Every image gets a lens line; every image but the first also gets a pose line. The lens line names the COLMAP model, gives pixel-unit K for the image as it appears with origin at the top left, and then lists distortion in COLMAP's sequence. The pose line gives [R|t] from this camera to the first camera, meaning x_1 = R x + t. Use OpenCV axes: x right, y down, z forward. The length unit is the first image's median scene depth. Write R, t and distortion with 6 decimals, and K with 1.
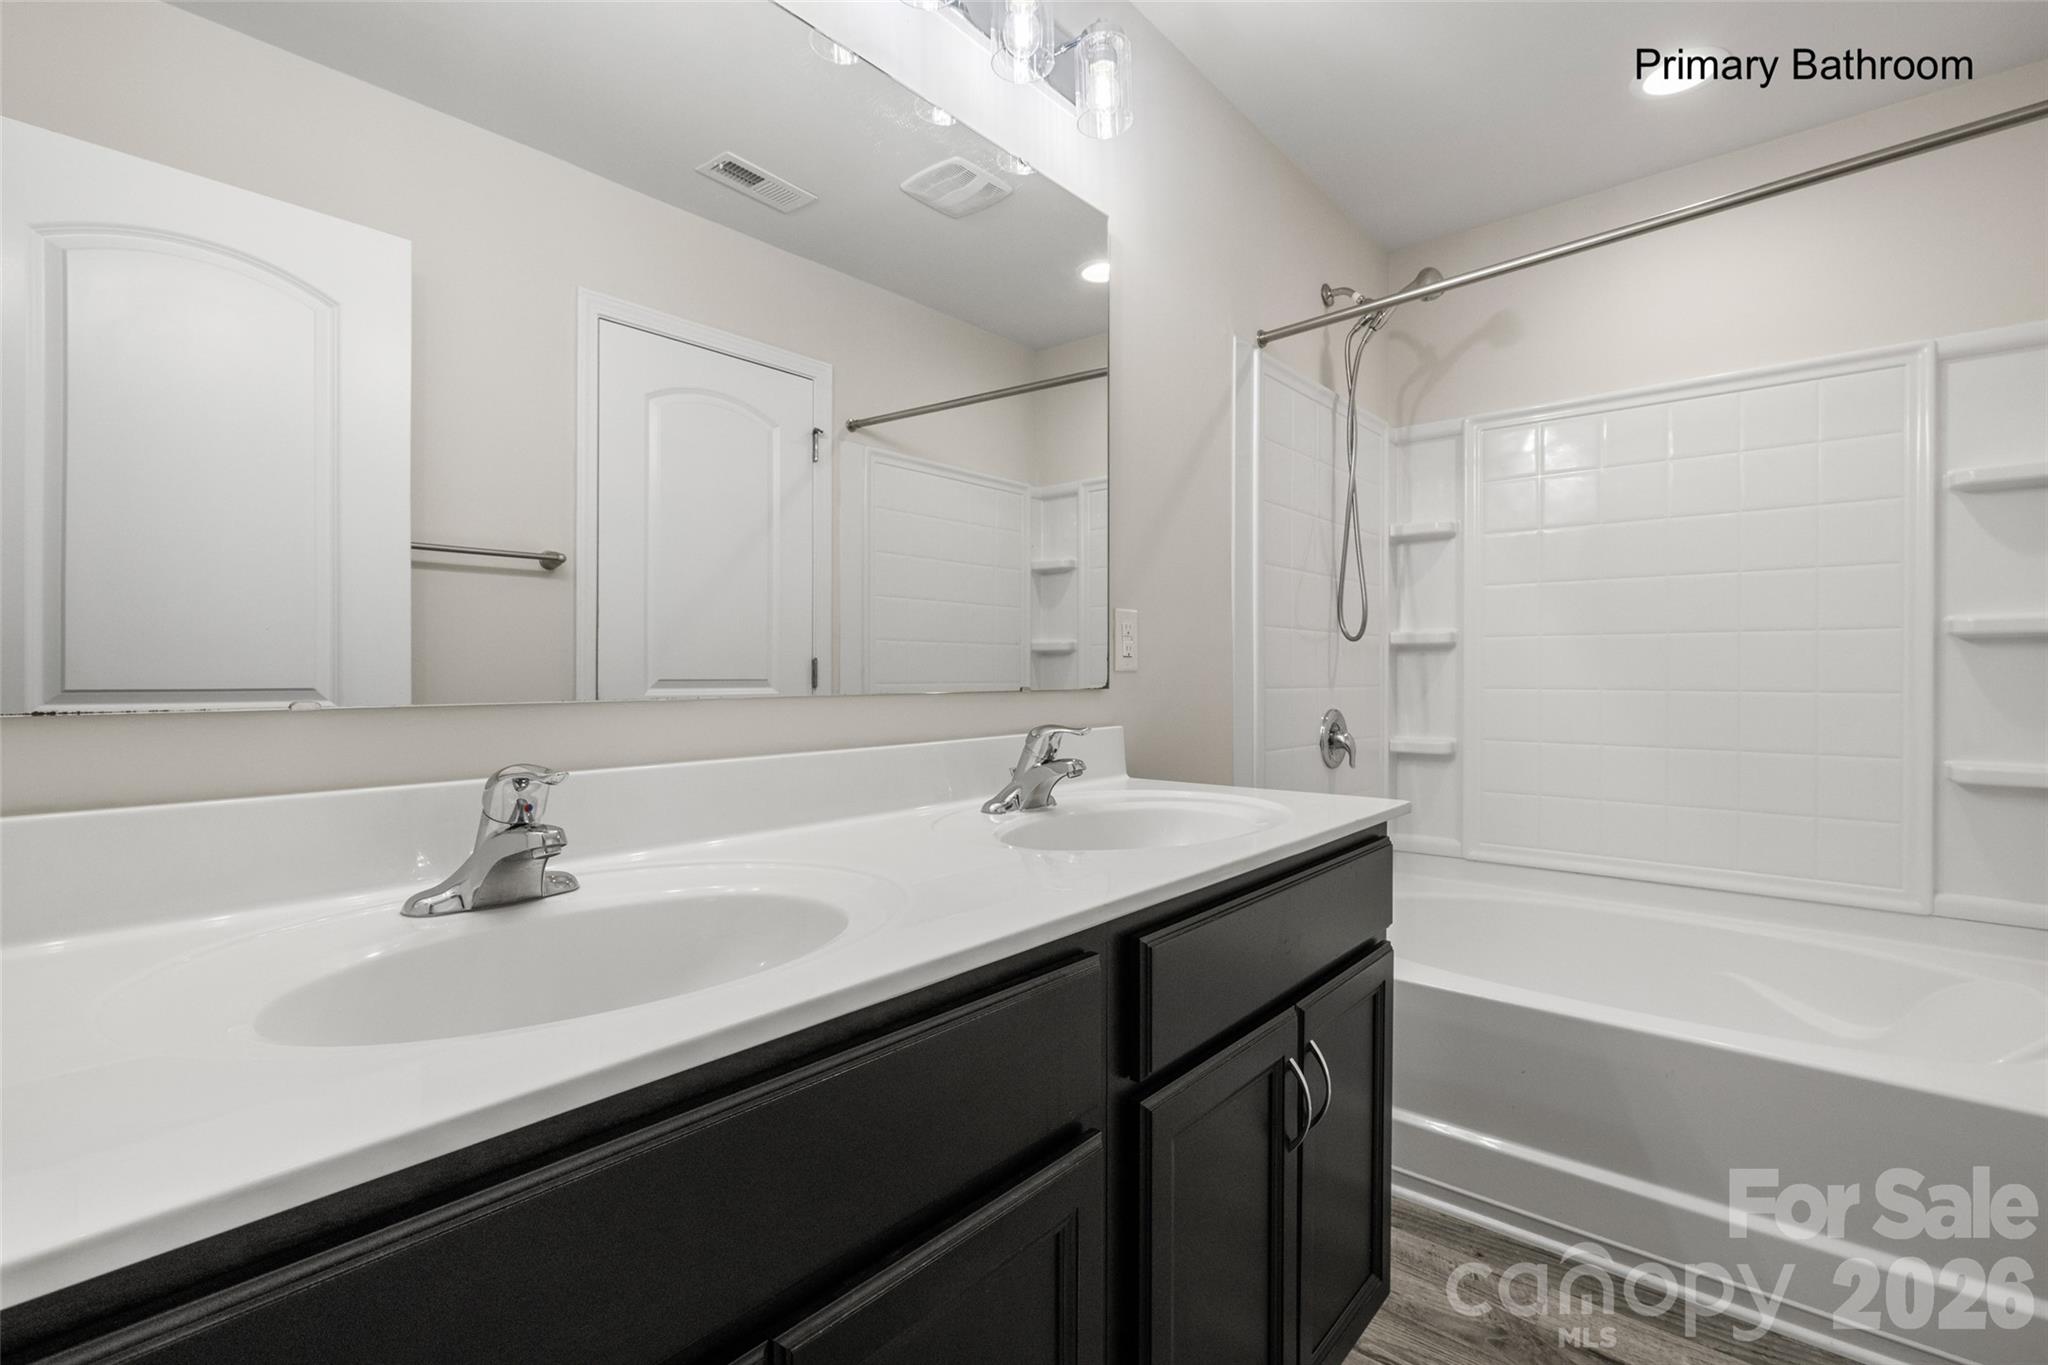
lens RADIAL K [[922.5, 0, 1023.8], [0, 922.5, 669.4], [0, 0, 1]] dist [-0.000082, 0.000401]
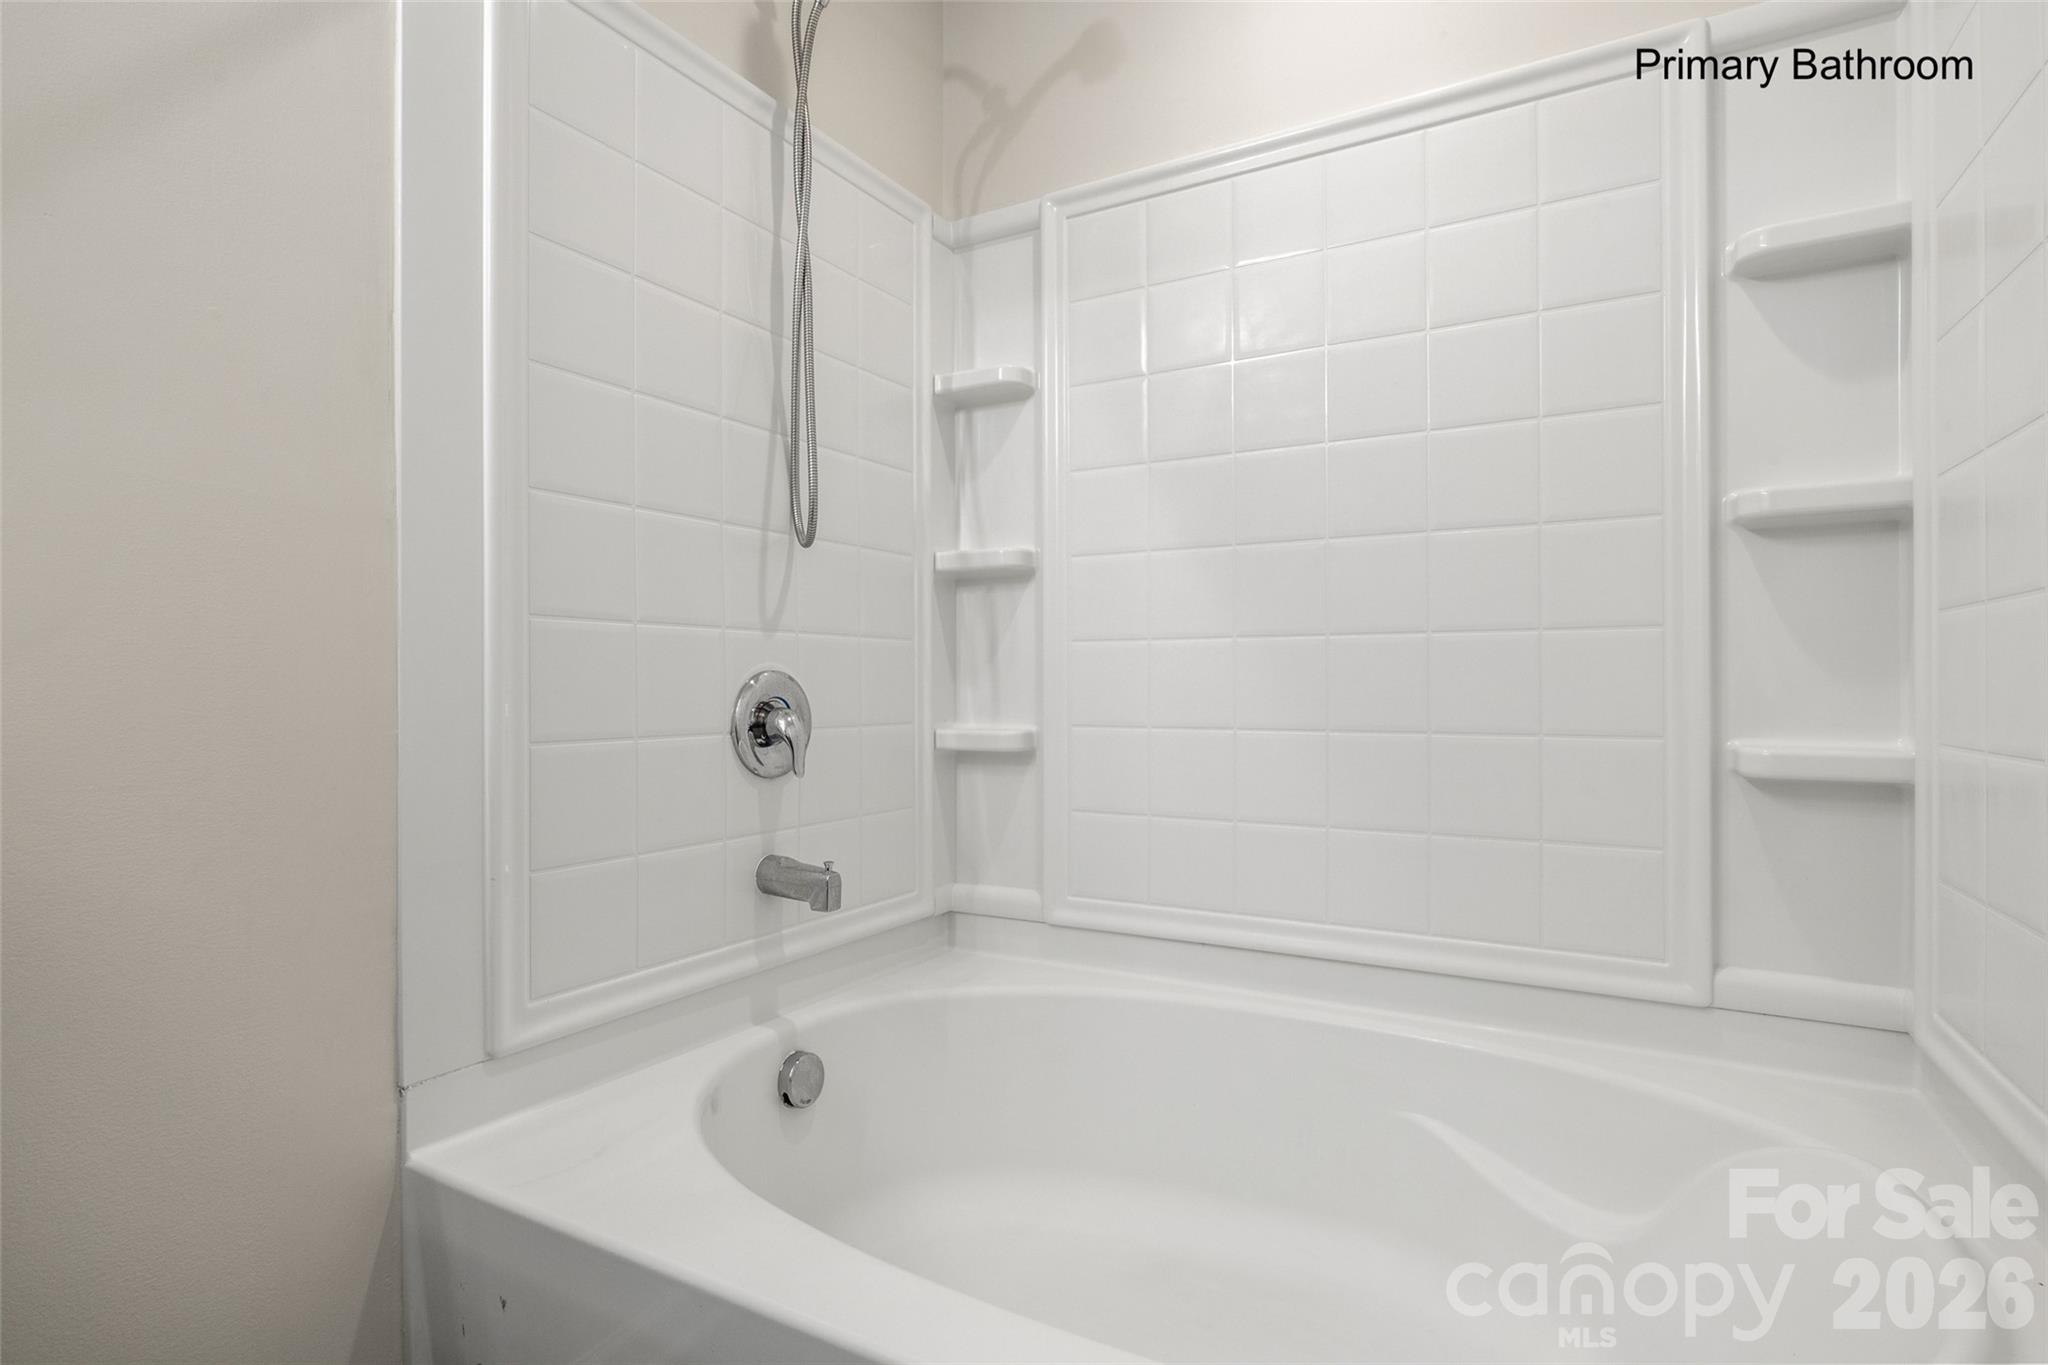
lens RADIAL K [[1020.8, 0, 1012.8], [0, 1020.8, 672.1], [0, 0, 1]] dist [0.000257, -0.001490]
pose [[0.983119, -0.002960, 0.182942, 0.356486], [0.004399, 0.999963, -0.007457, 0.047889], [-0.182913, 0.008136, 0.983095, 0.366348]]
